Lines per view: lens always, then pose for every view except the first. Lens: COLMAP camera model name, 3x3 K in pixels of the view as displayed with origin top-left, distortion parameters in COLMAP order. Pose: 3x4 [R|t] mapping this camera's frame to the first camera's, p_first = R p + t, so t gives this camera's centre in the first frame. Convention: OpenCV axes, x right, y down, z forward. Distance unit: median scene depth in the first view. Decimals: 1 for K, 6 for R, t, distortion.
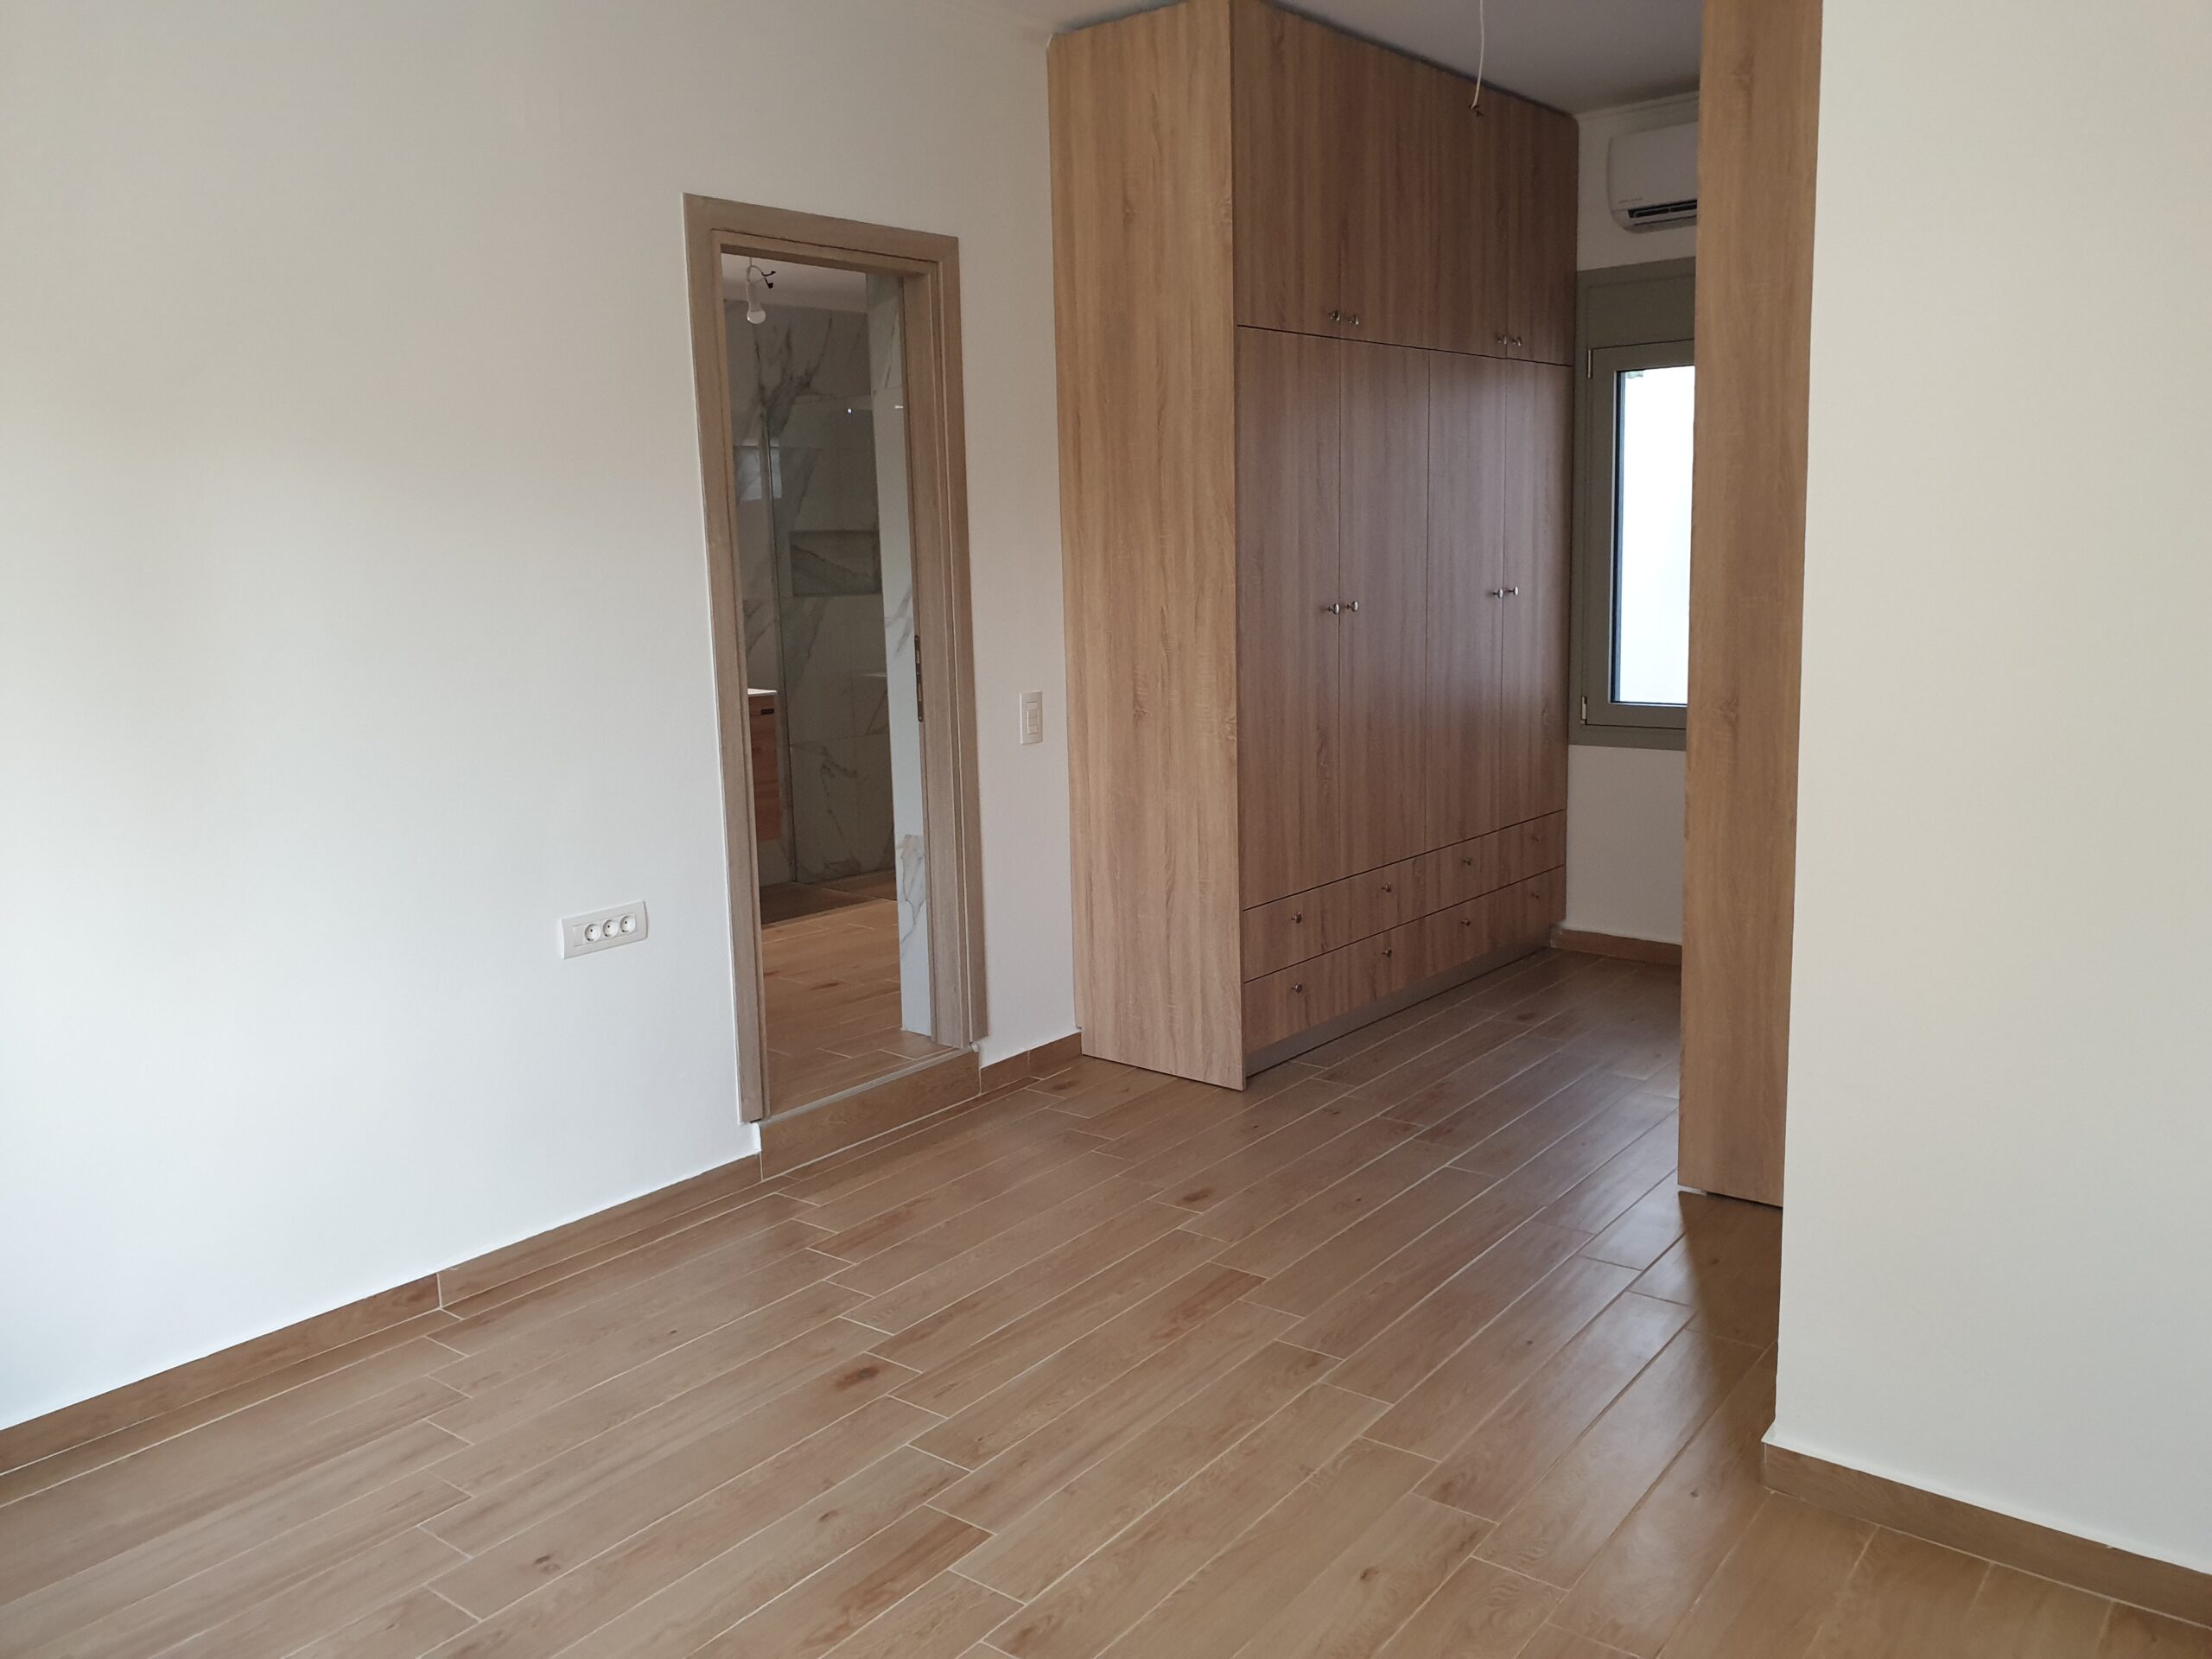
lens RADIAL K [[1743.2, 0, 1101.5], [0, 1743.2, 826.3], [0, 0, 1]] dist [0.049288, -0.035294]
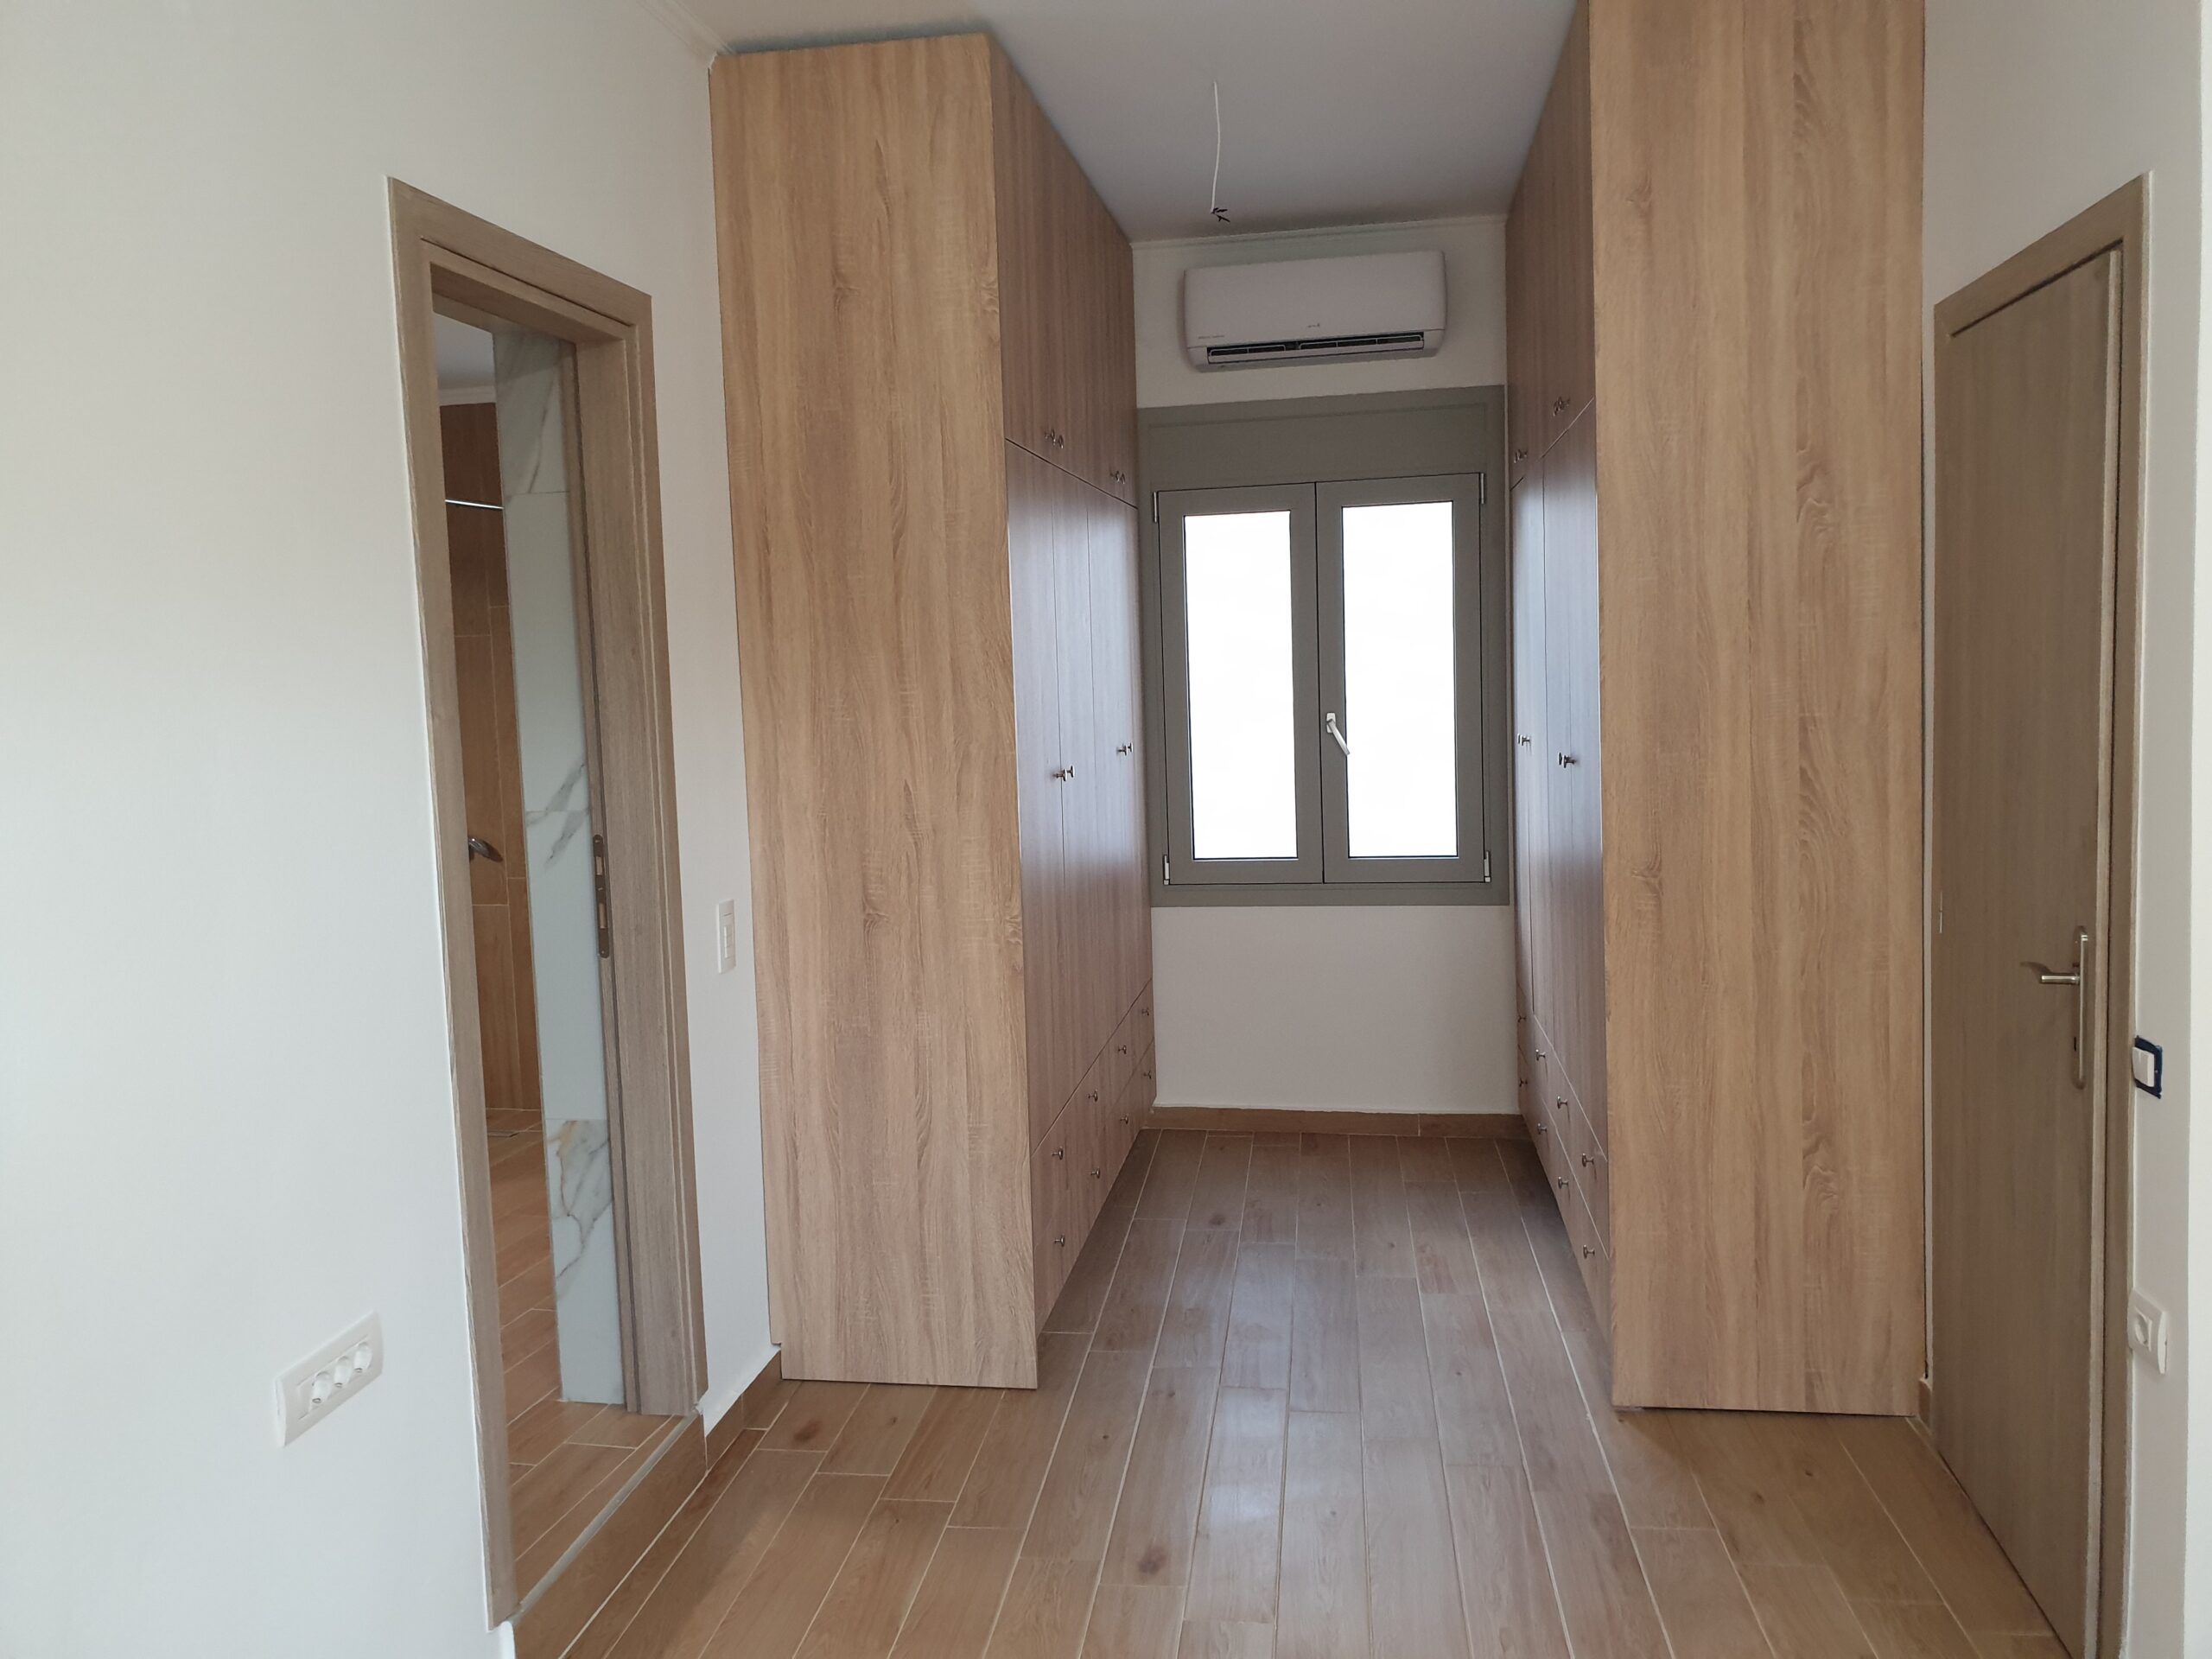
lens RADIAL K [[1743.2, 0, 1101.1], [0, 1743.2, 818.0], [0, 0, 1]] dist [0.049288, -0.035294]
pose [[0.866075, -0.050593, 0.497347, -0.343530], [0.092403, 0.993924, -0.059801, -0.068050], [-0.491300, 0.097748, 0.865488, 0.346650]]
